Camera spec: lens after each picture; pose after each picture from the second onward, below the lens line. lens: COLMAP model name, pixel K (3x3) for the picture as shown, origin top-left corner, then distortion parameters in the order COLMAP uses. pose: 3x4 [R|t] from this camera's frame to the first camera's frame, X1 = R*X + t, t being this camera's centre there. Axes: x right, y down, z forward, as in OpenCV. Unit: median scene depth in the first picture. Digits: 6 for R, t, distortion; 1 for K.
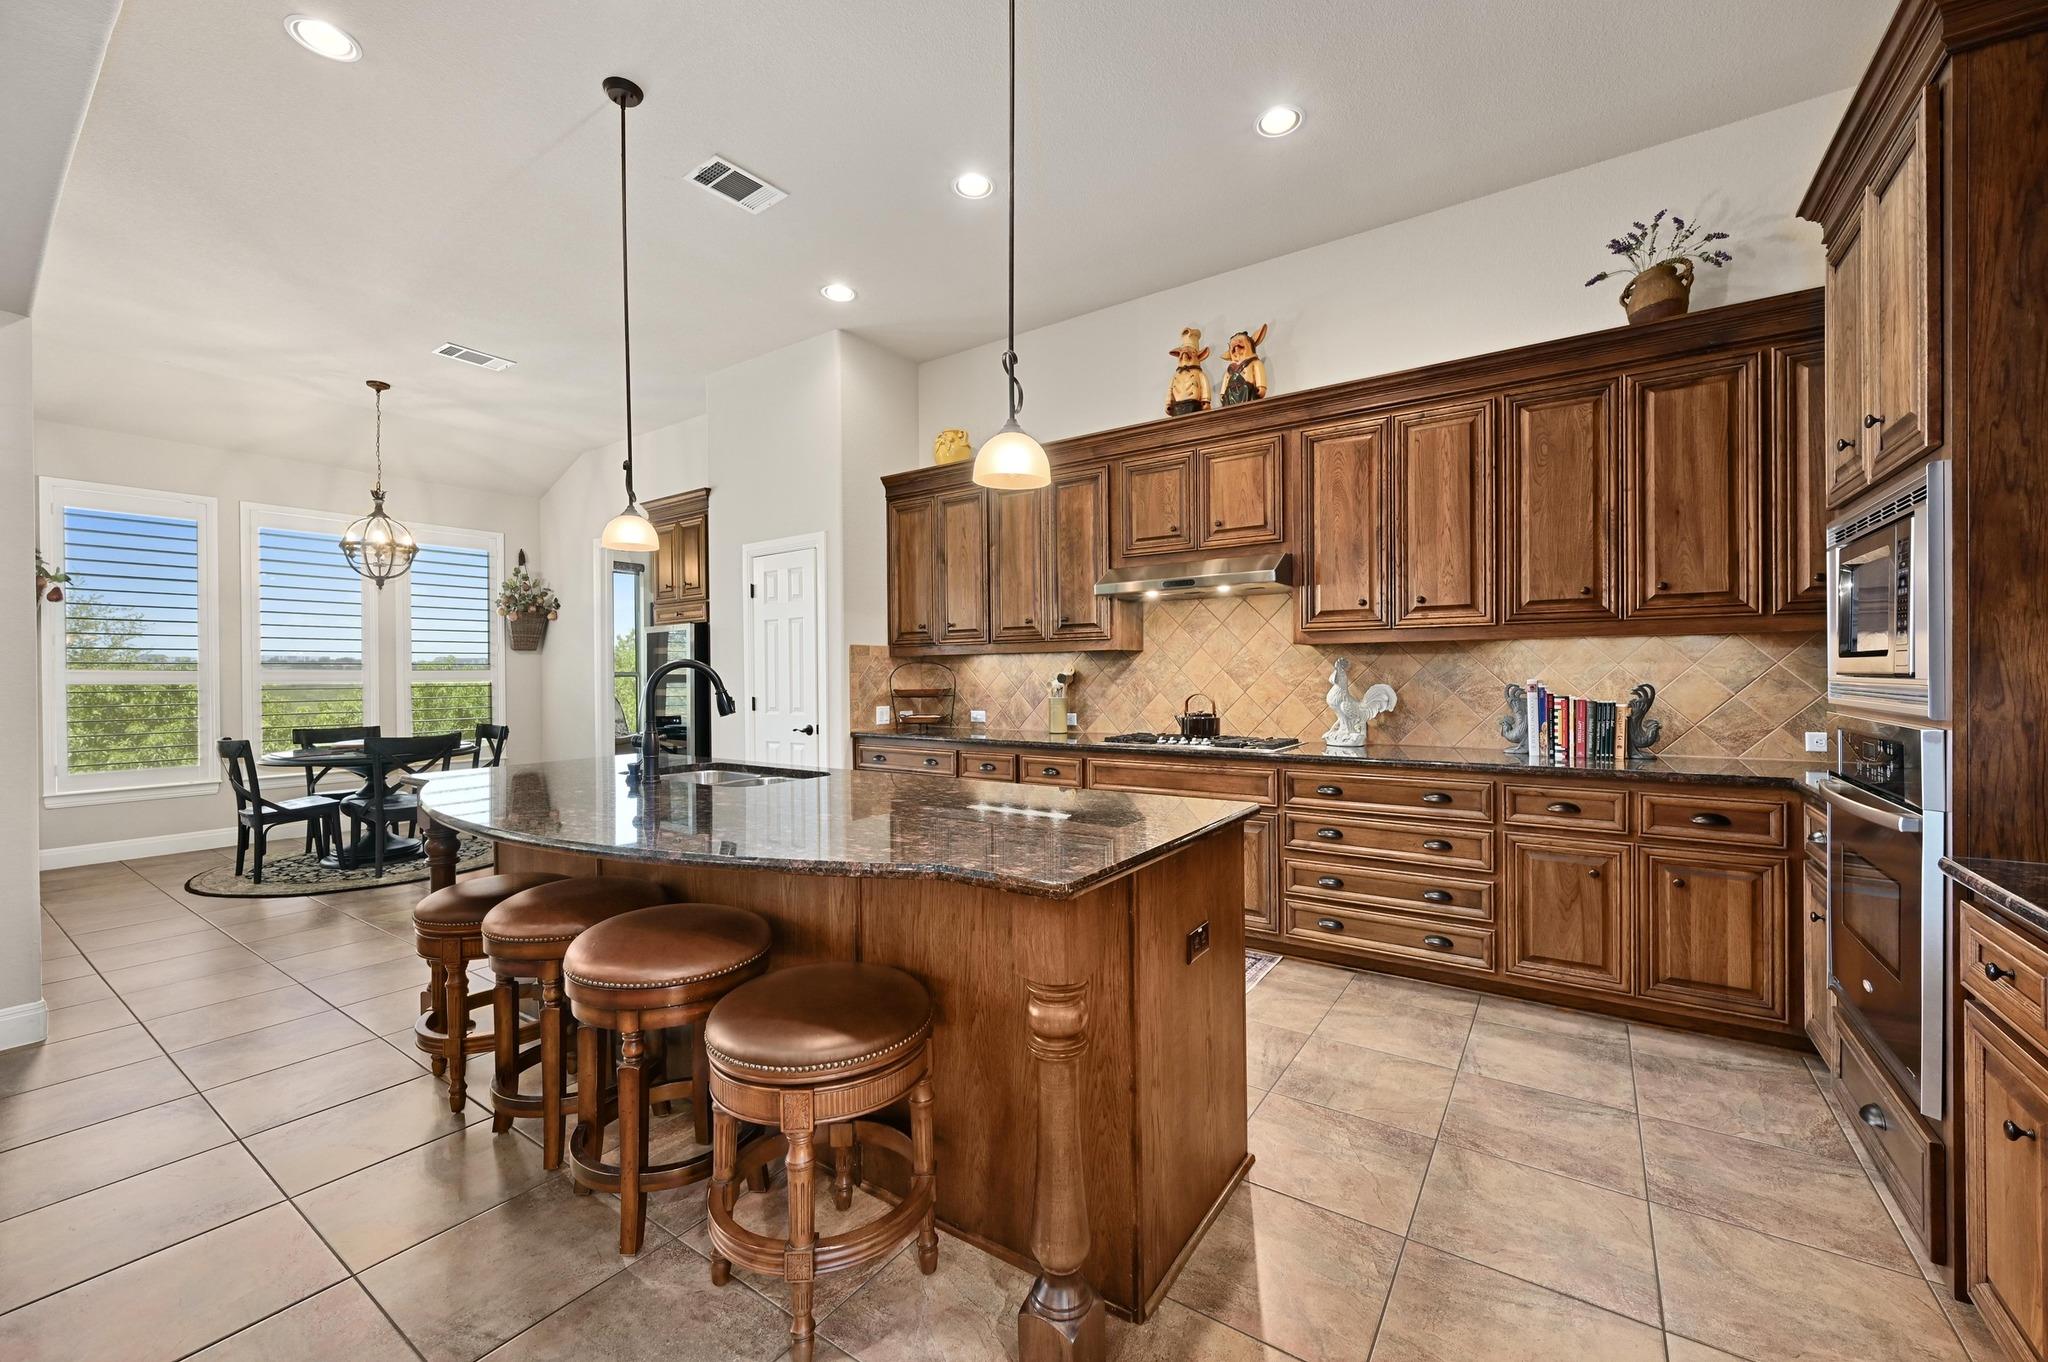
lens RADIAL K [[811.9, 0, 1024.0], [0, 811.9, 681.0], [0, 0, 1]] dist [-0.001377, -0.000048]
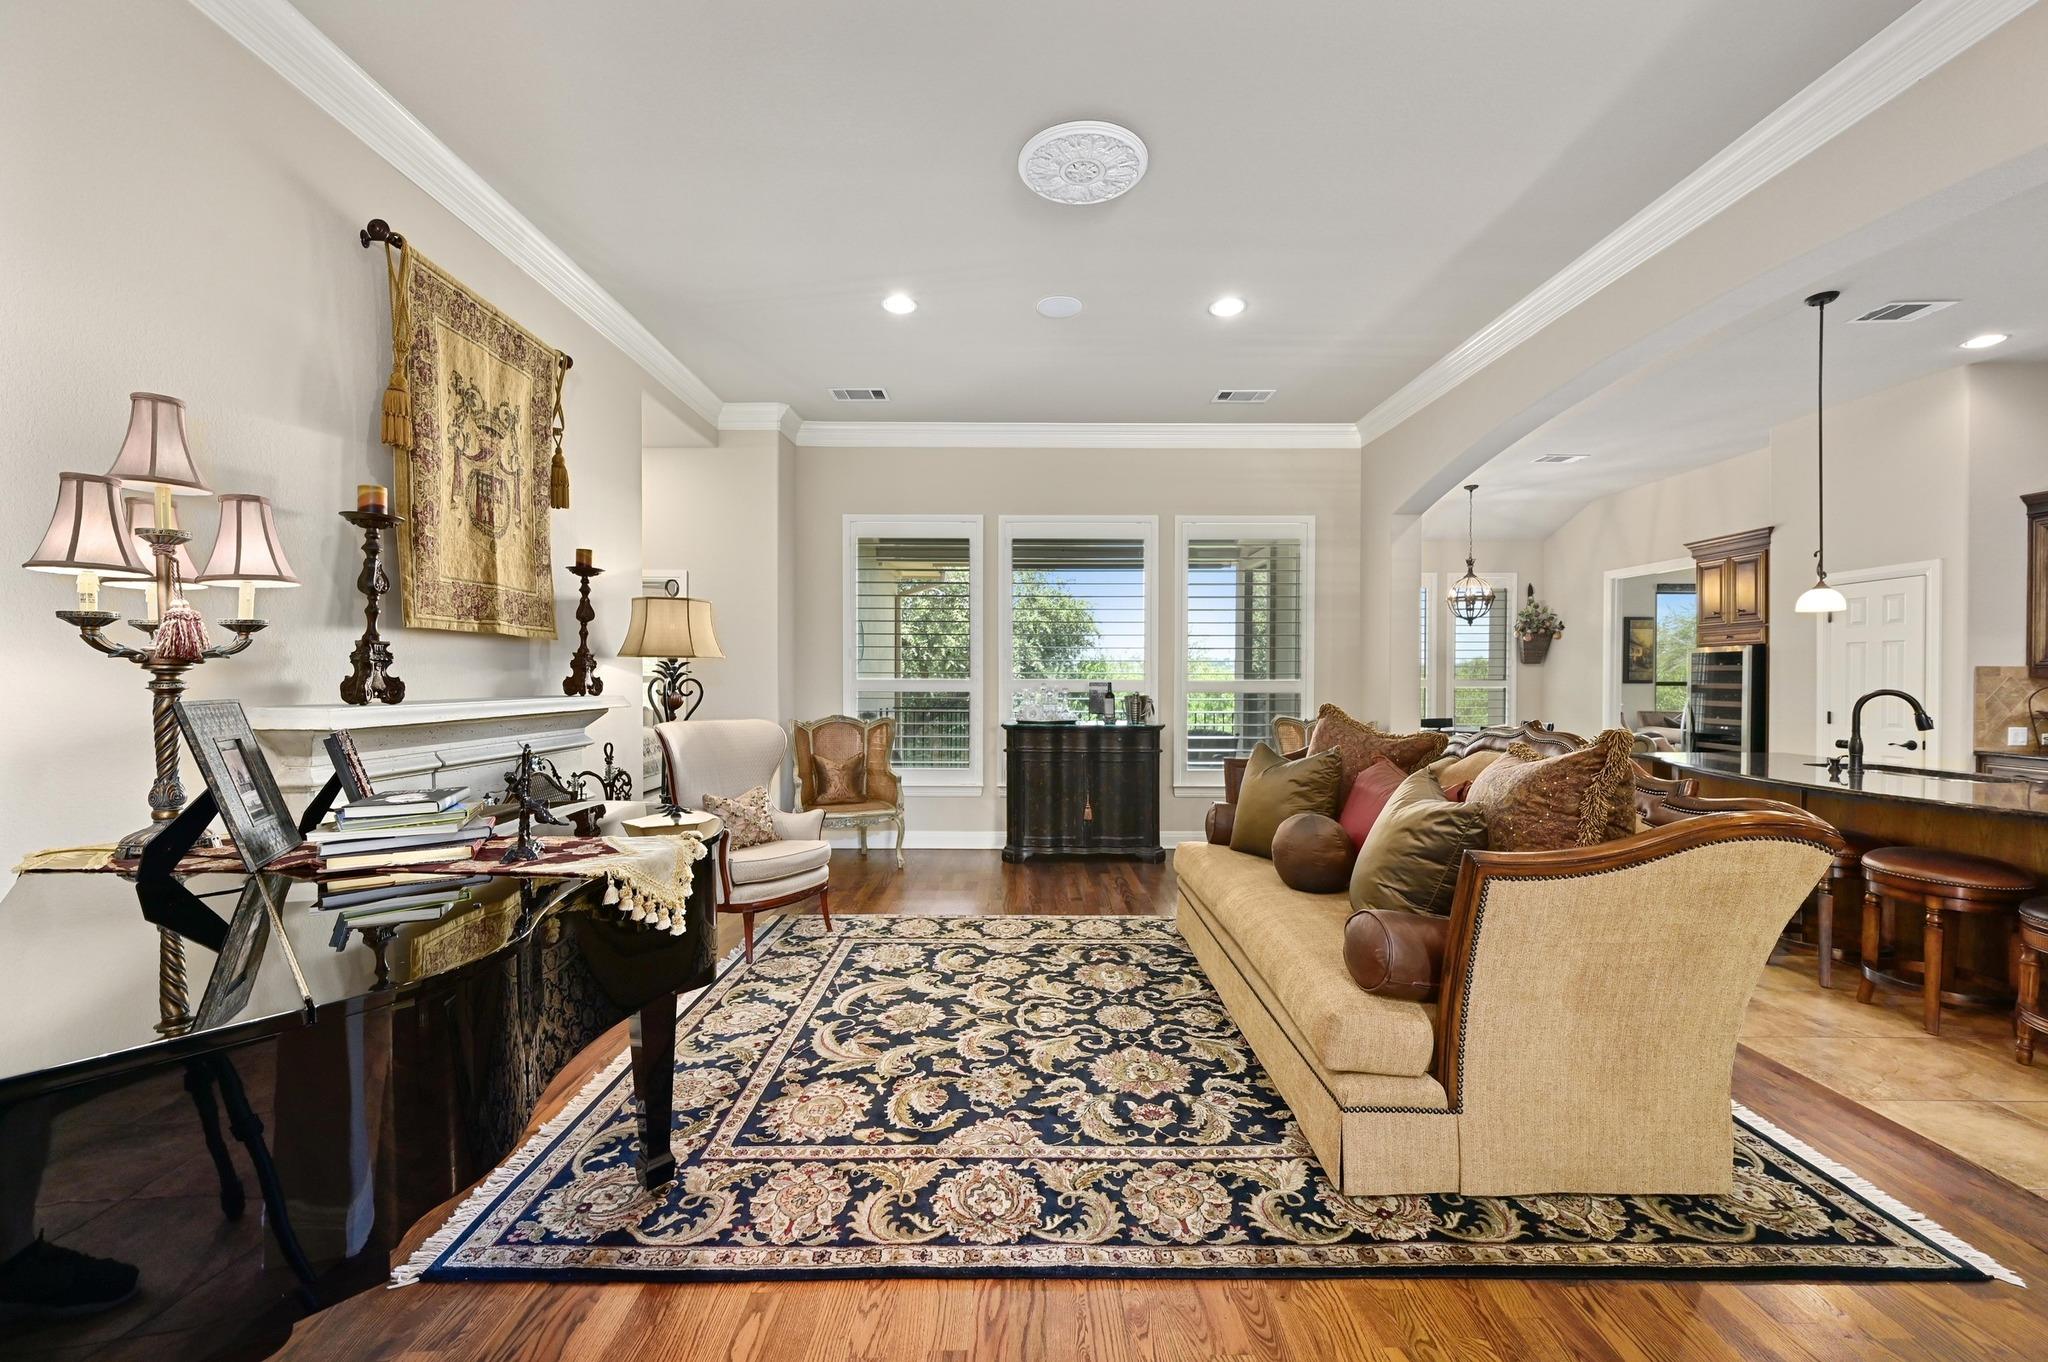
lens RADIAL K [[806.8, 0, 1024.0], [0, 806.8, 681.0], [0, 0, 1]] dist [-0.000559, -0.000025]
pose [[0.575611, 0.016387, -0.817559, -0.077274], [-0.014791, 0.999844, 0.009627, -0.019102], [0.817590, 0.006551, 0.575764, -0.627353]]
